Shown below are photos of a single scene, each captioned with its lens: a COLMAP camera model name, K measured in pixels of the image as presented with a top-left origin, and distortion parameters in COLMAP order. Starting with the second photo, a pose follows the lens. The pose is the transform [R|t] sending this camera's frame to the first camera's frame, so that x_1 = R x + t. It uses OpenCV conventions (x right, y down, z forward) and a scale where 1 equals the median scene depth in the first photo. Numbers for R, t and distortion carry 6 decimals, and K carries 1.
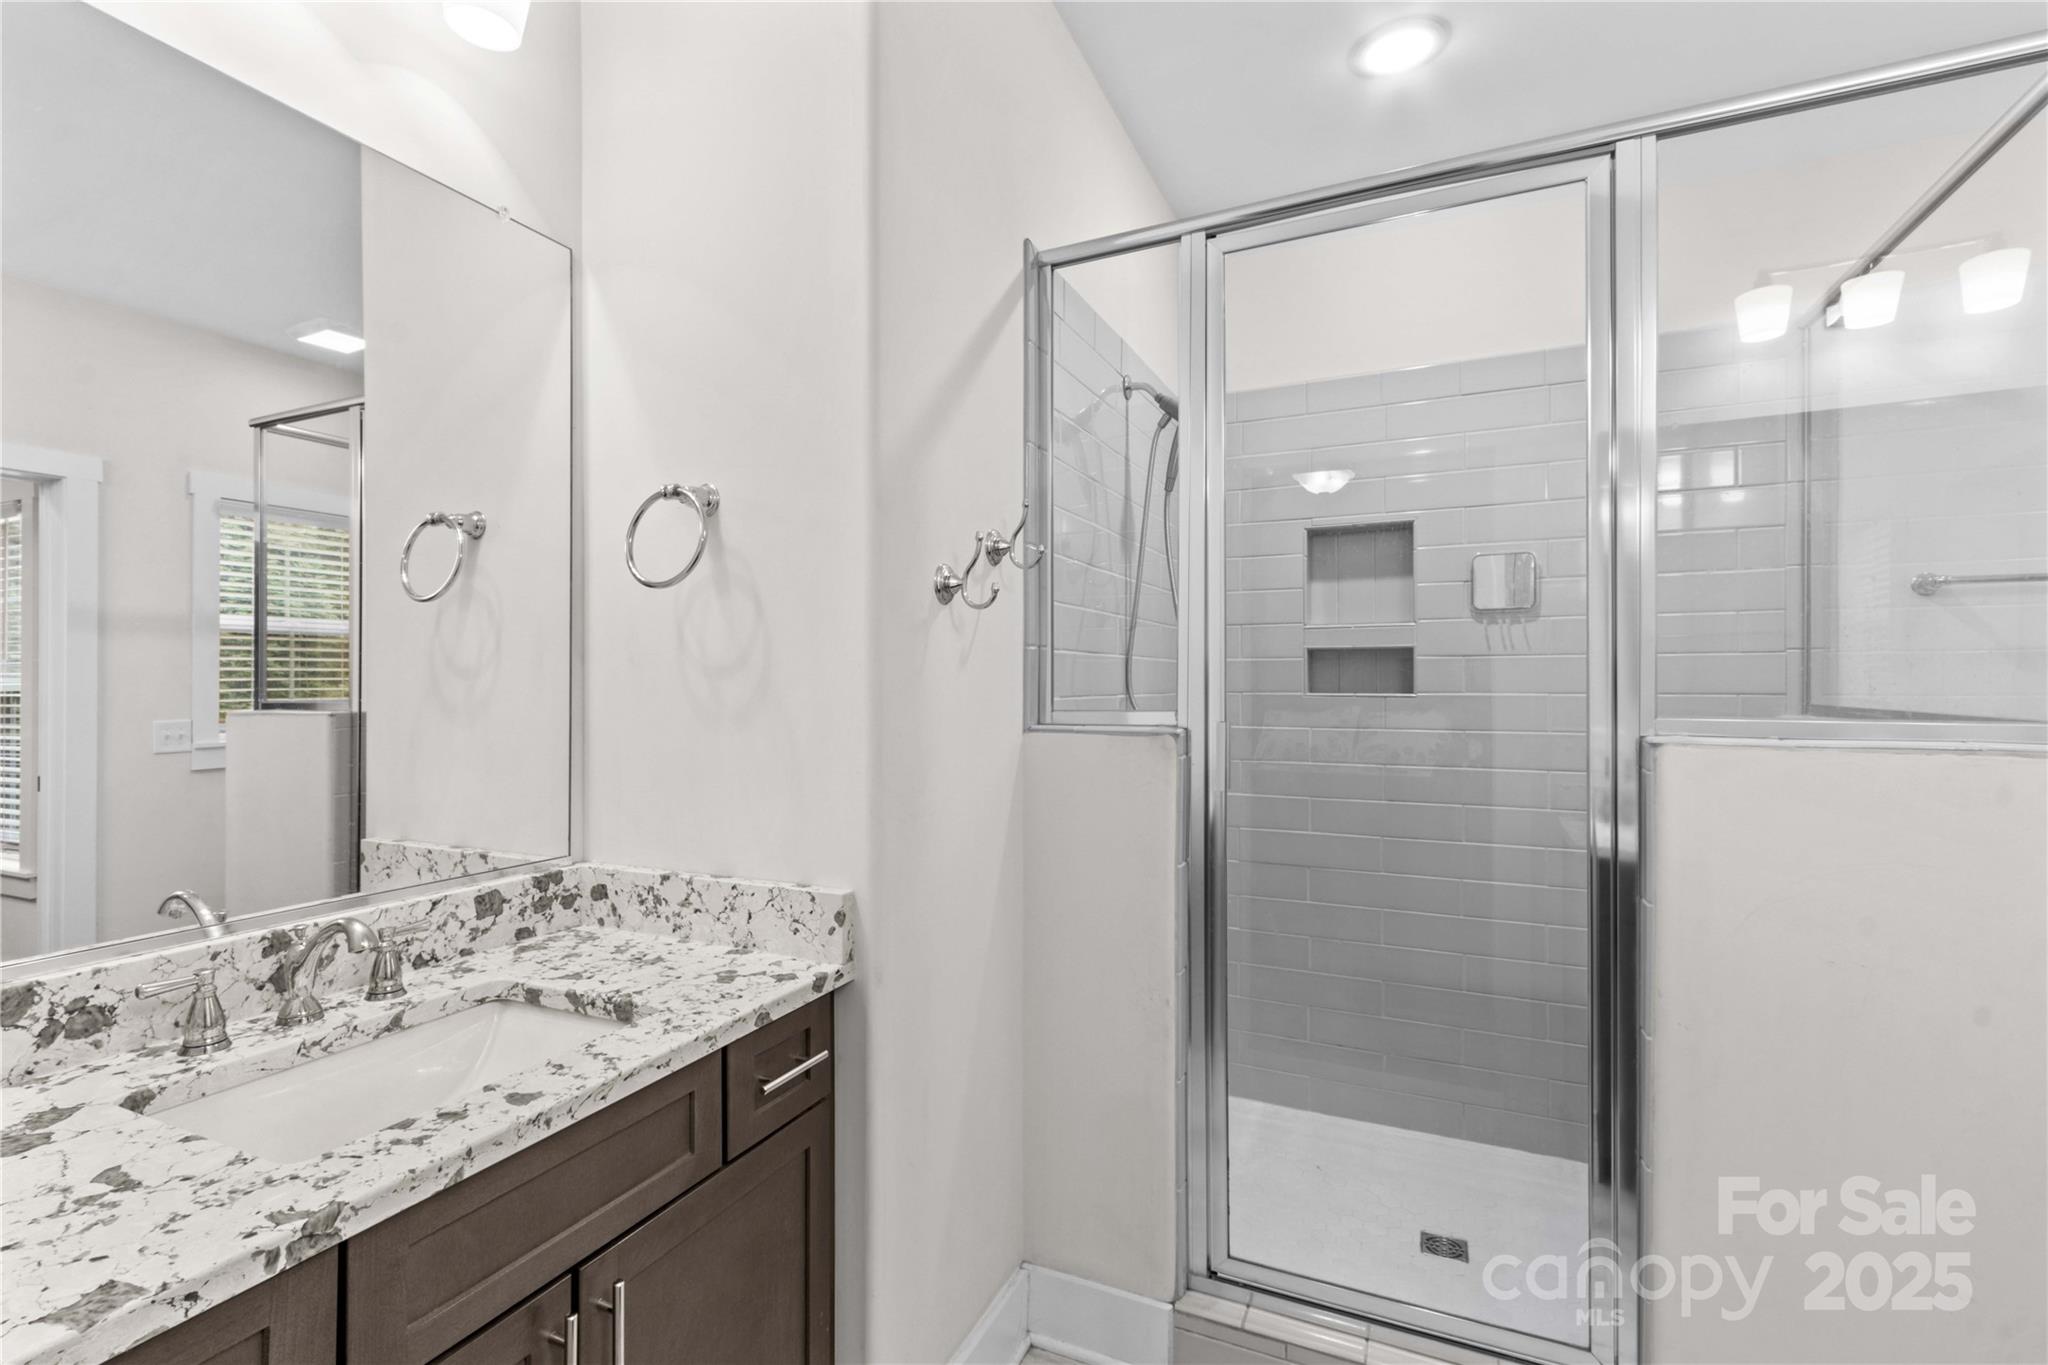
lens RADIAL K [[940.7, 0, 971.1], [0, 940.7, 681.3], [0, 0, 1]] dist [0.007008, -0.001773]
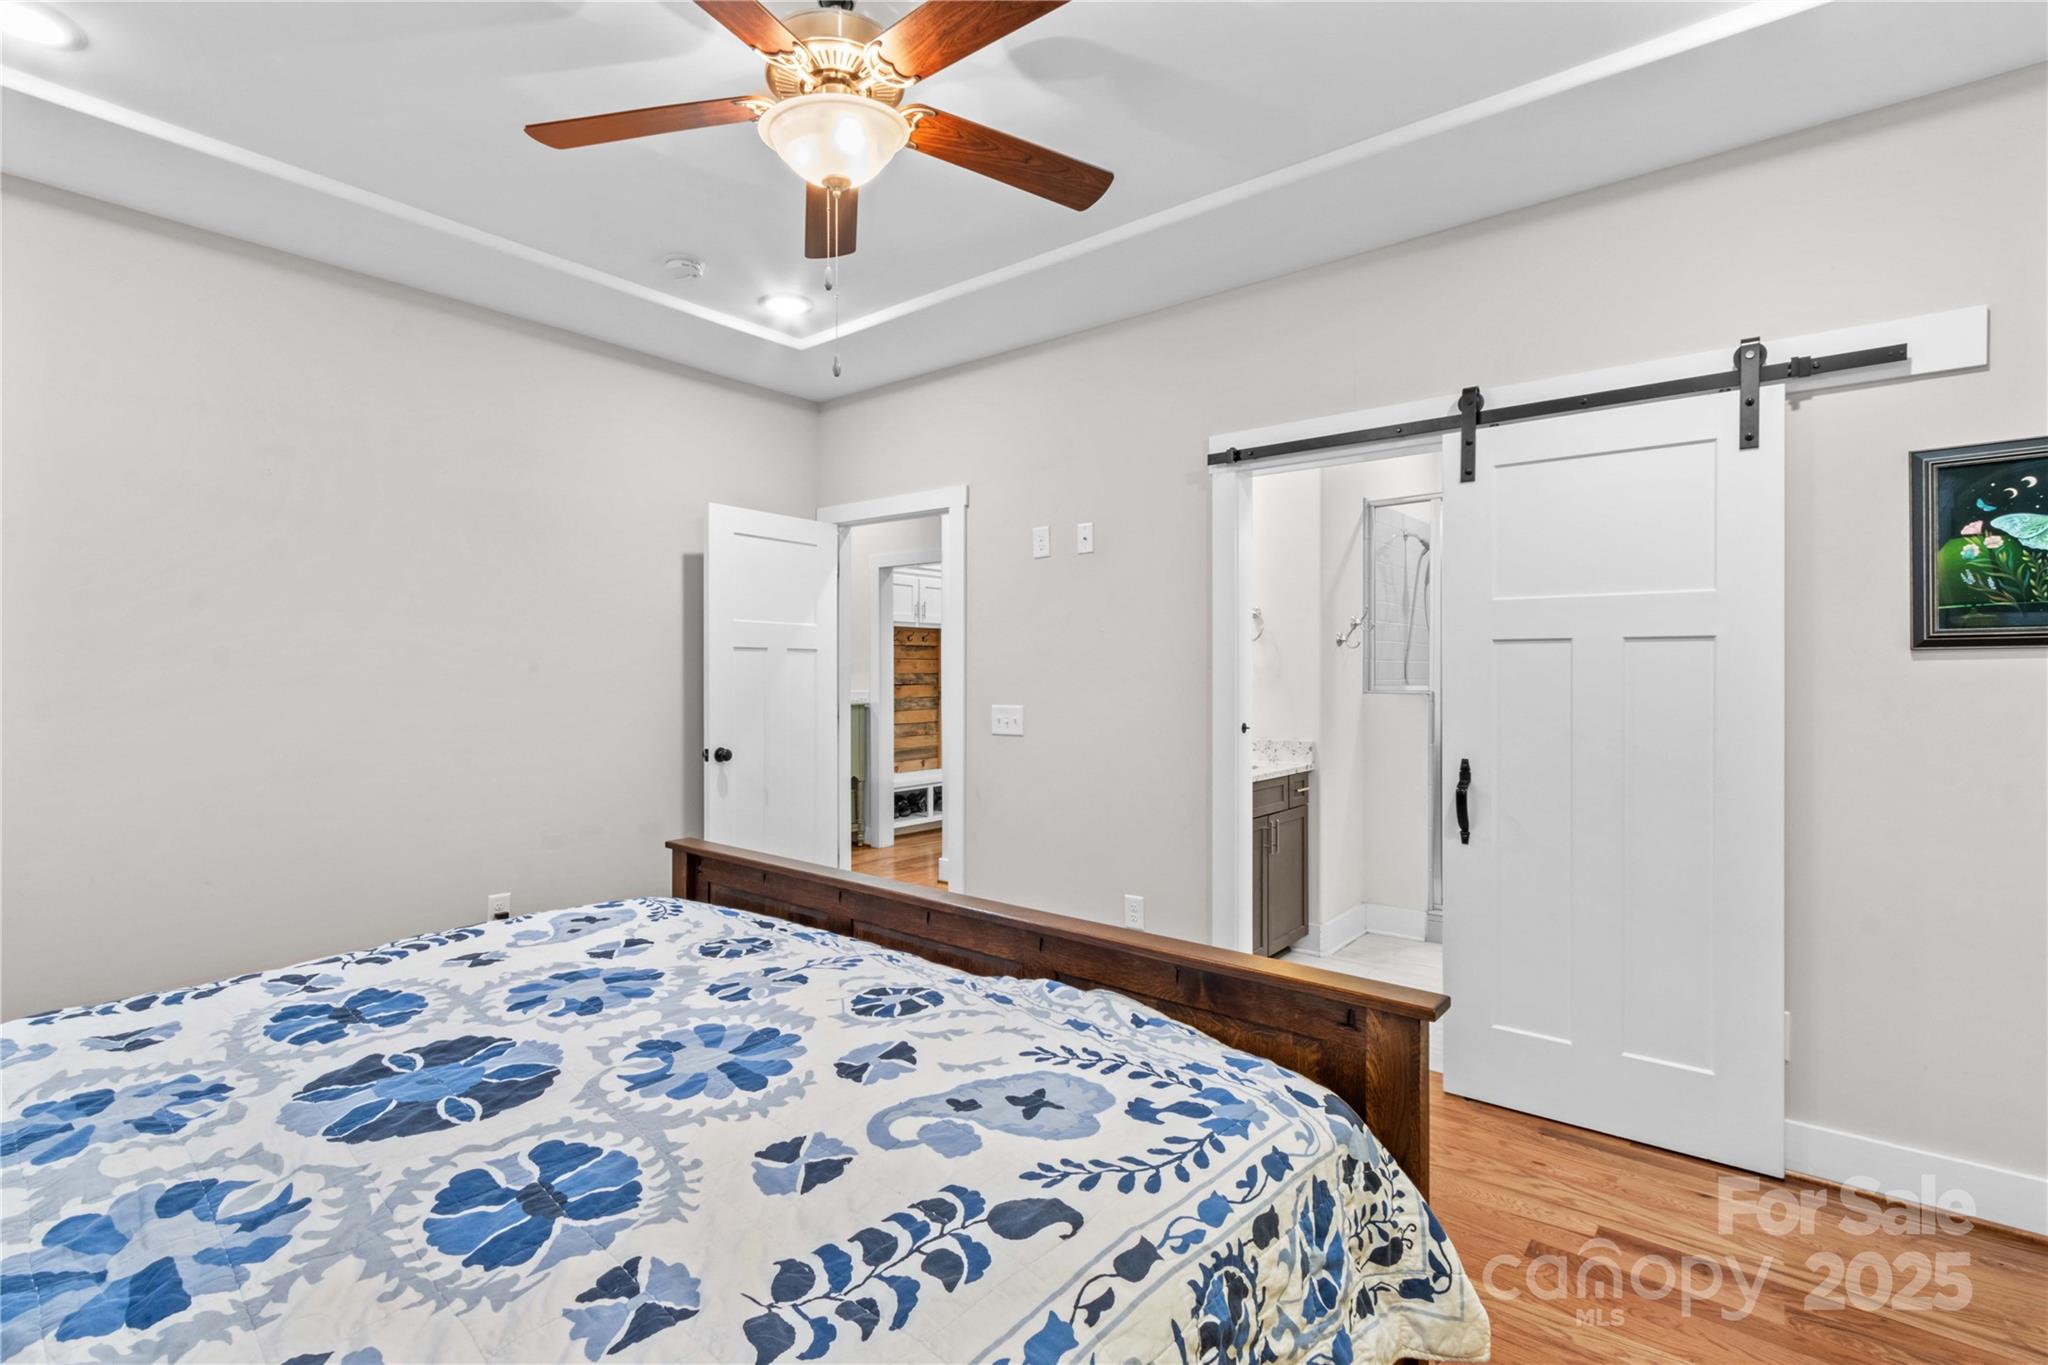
lens RADIAL K [[940.7, 0, 1015.2], [0, 940.7, 683.9], [0, 0, 1]] dist [0.007008, -0.001773]
pose [[0.975431, -0.002435, -0.220293, -0.294804], [0.004490, 0.999951, 0.008828, 0.002247], [0.220261, -0.009600, 0.975394, -1.657815]]
